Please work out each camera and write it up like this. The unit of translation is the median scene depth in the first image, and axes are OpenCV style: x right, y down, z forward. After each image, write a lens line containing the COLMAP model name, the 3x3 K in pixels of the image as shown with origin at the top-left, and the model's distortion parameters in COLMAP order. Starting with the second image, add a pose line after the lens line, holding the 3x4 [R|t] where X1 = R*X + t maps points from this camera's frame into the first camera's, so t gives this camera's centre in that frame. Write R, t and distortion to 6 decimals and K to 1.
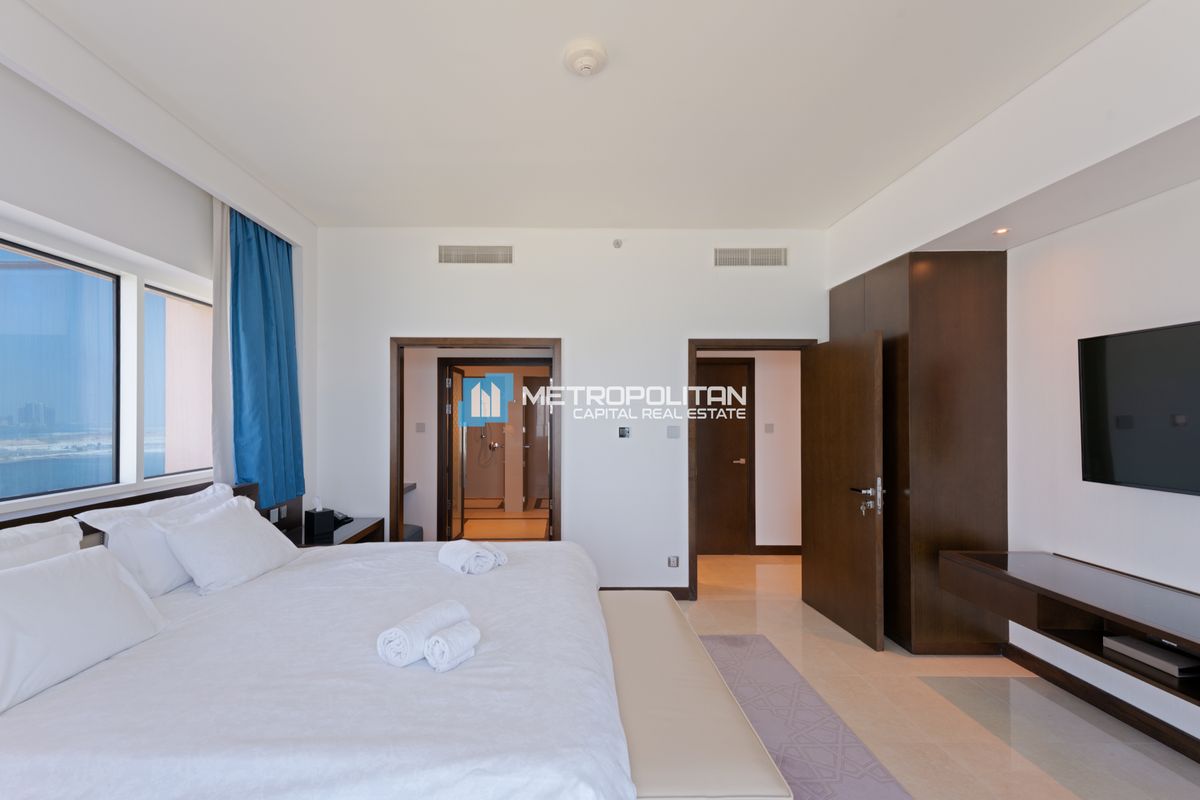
lens RADIAL K [[490.4, 0, 584.9], [0, 490.4, 395.4], [0, 0, 1]] dist [0.013819, -0.000487]
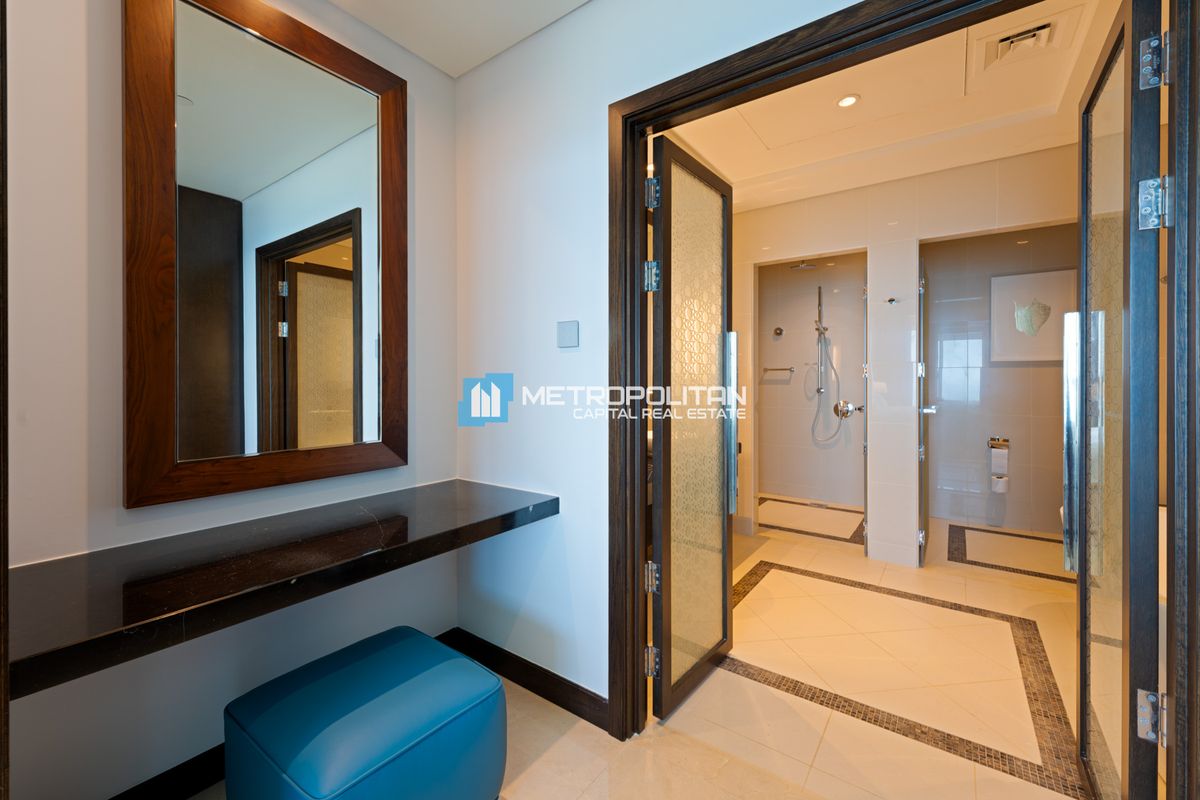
lens RADIAL K [[490.5, 0, 575.1], [0, 490.5, 378.6], [0, 0, 1]] dist [0.000330, -0.000010]
pose [[0.762323, 0.003335, -0.647188, -0.076210], [0.023698, 0.999172, 0.033062, 0.055358], [0.646763, -0.040541, 0.761613, 0.486090]]
